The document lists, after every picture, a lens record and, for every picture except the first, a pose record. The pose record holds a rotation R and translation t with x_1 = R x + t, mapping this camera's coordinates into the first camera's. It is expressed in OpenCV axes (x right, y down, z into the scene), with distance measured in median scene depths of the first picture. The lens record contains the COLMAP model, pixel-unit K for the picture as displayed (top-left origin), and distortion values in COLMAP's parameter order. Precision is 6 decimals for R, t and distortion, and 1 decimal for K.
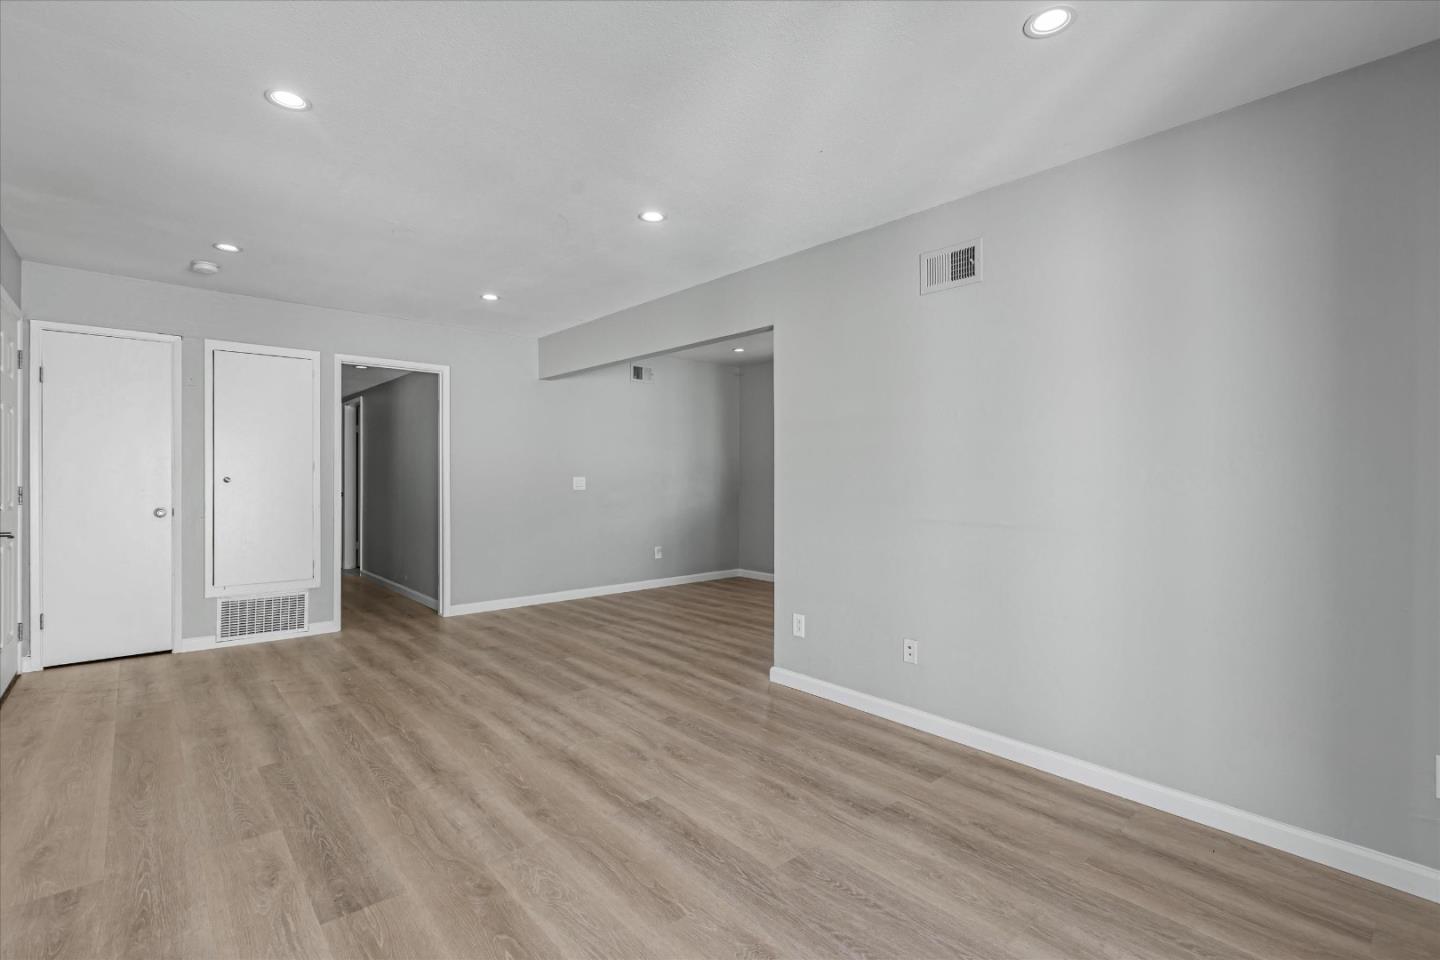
lens RADIAL K [[655.9, 0, 699.9], [0, 655.9, 484.5], [0, 0, 1]] dist [0.001000, -0.000404]
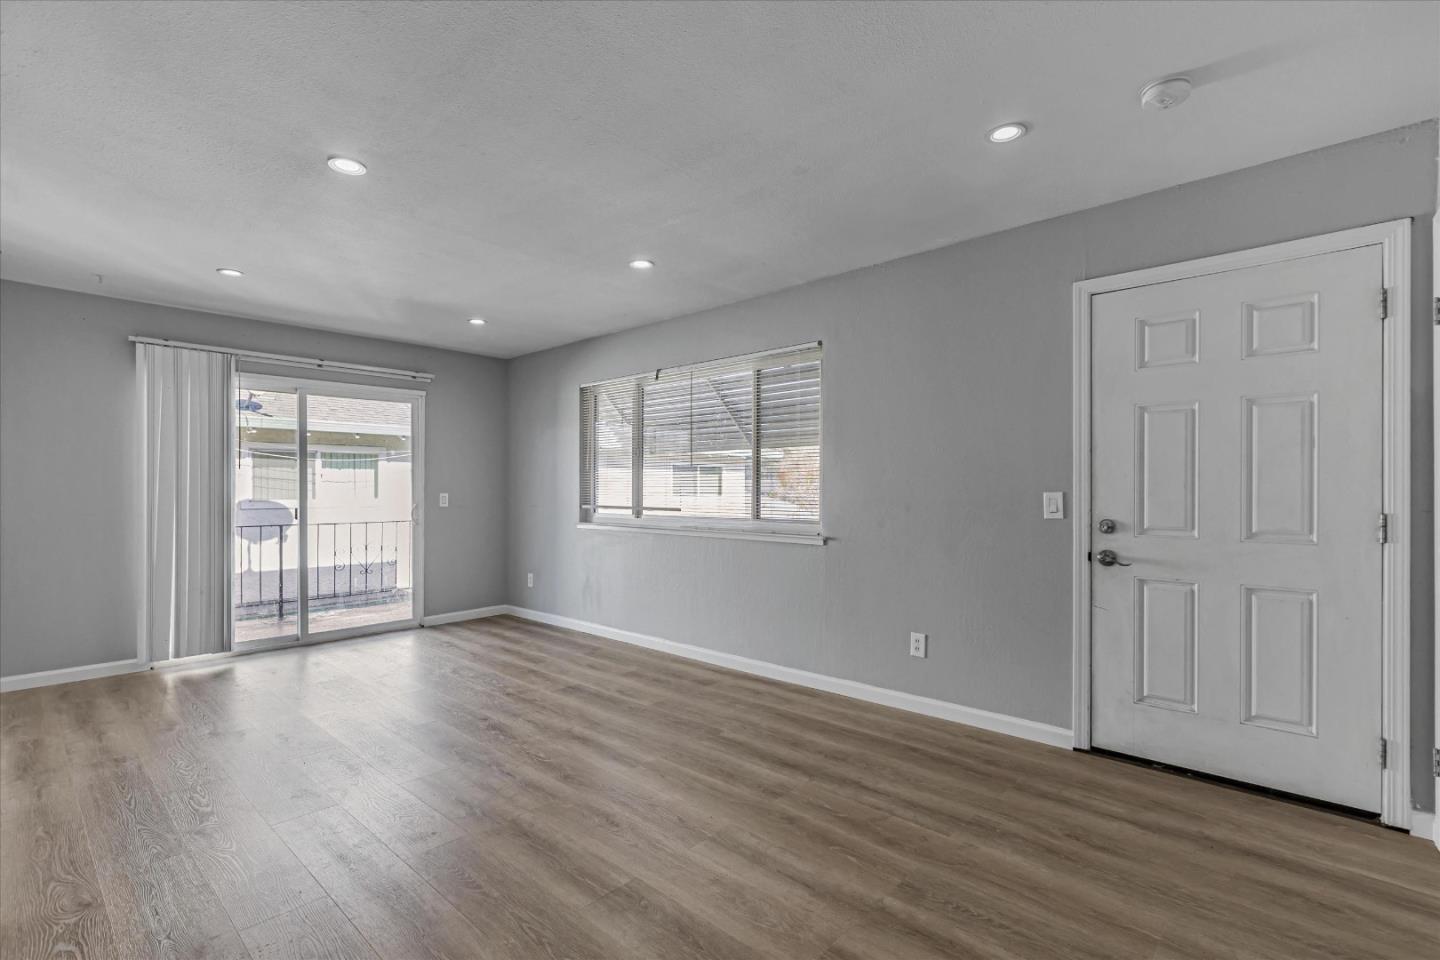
lens RADIAL K [[655.9, 0, 713.1], [0, 655.9, 494.5], [0, 0, 1]] dist [0.001000, -0.000404]
pose [[-0.992368, -0.005495, -0.123187, -0.396019], [-0.007931, 0.999782, 0.019298, -0.024356], [0.123054, 0.020128, -0.992196, 1.746706]]
